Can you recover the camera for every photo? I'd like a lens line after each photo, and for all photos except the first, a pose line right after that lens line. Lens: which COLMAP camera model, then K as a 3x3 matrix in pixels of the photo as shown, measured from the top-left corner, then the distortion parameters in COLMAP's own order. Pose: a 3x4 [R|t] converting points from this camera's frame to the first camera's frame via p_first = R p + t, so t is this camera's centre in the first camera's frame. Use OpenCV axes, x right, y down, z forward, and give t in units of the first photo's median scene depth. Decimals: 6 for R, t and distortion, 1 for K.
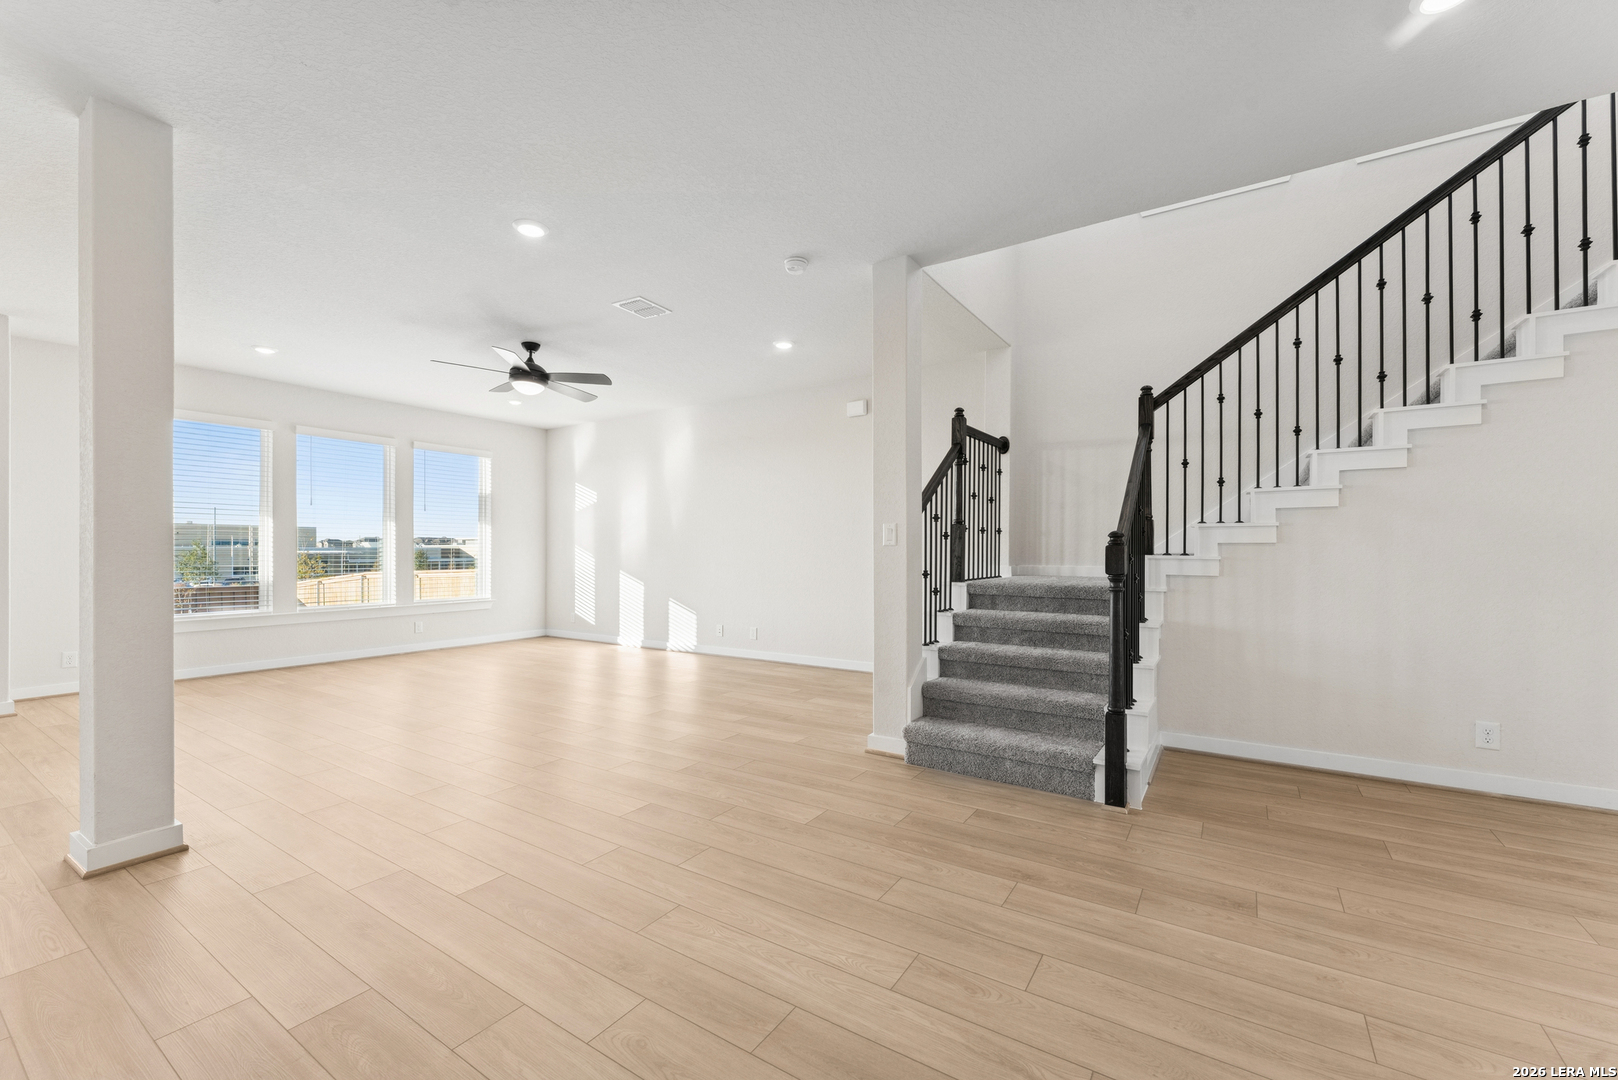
lens RADIAL K [[649.9, 0, 809.0], [0, 649.9, 540.0], [0, 0, 1]] dist [-0.000870, -0.000135]
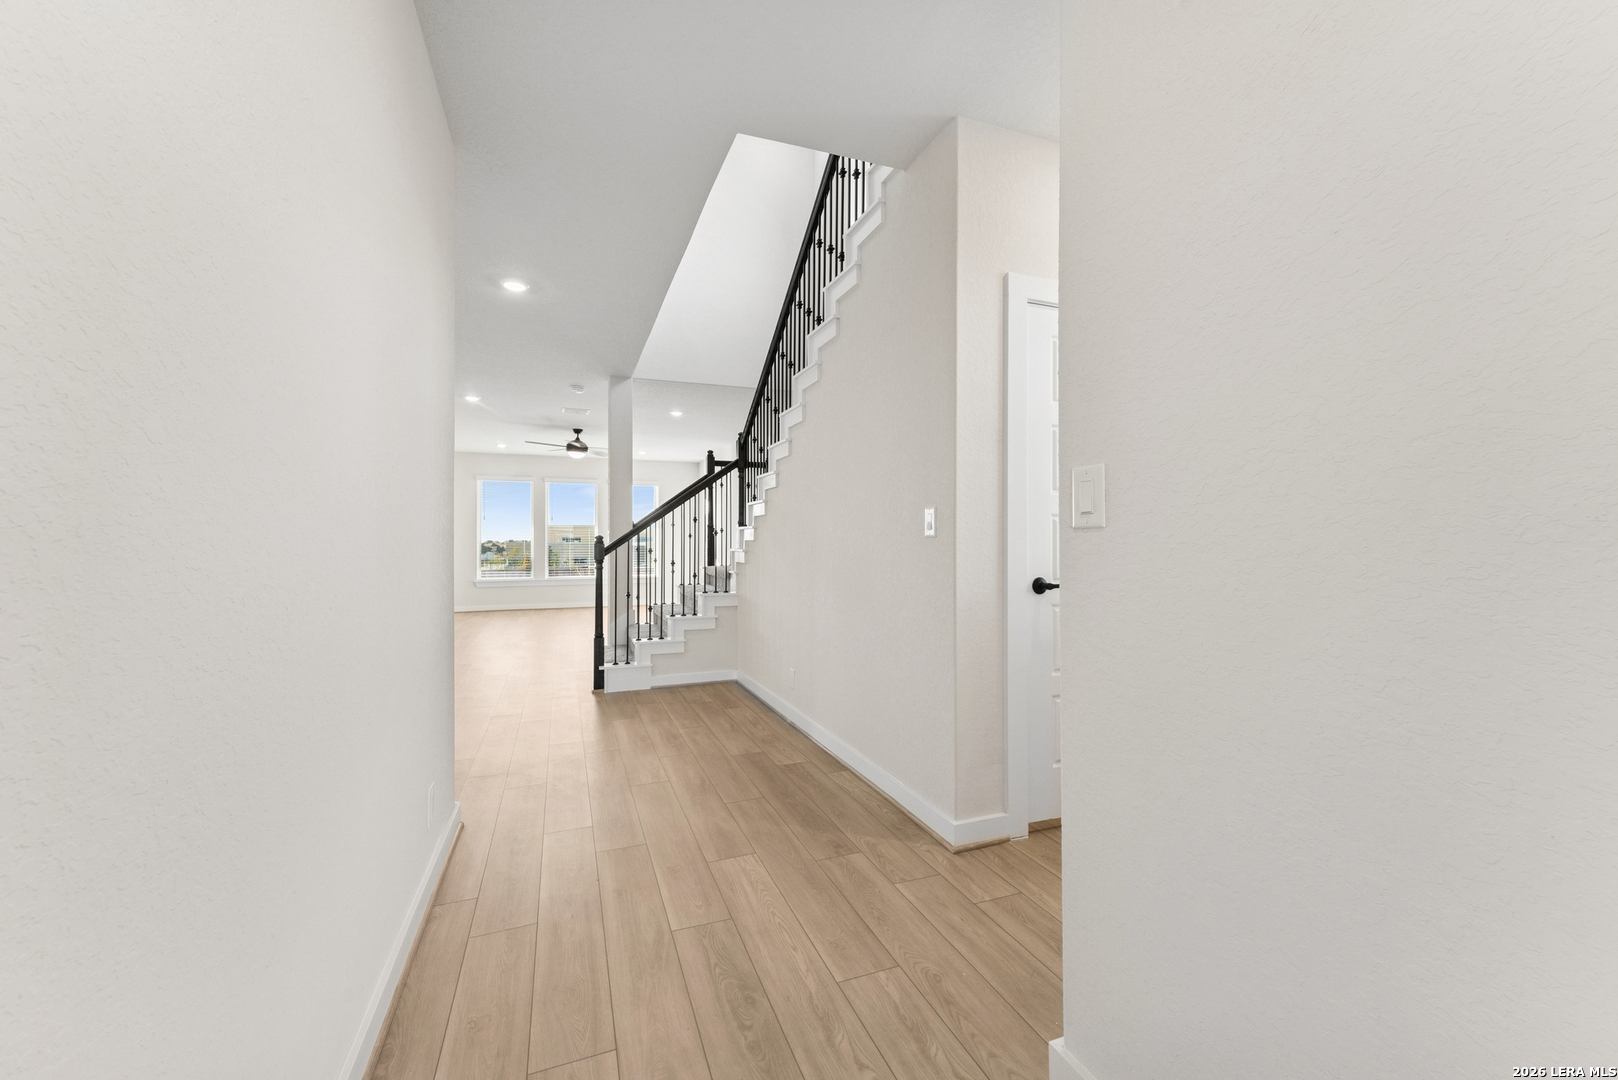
lens RADIAL K [[649.9, 0, 809.0], [0, 649.9, 540.0], [0, 0, 1]] dist [-0.000870, -0.000135]
pose [[0.812173, -0.022833, -0.582970, 1.256348], [0.037532, 0.999209, 0.013153, -0.008435], [0.582208, -0.032562, 0.812387, -0.068677]]
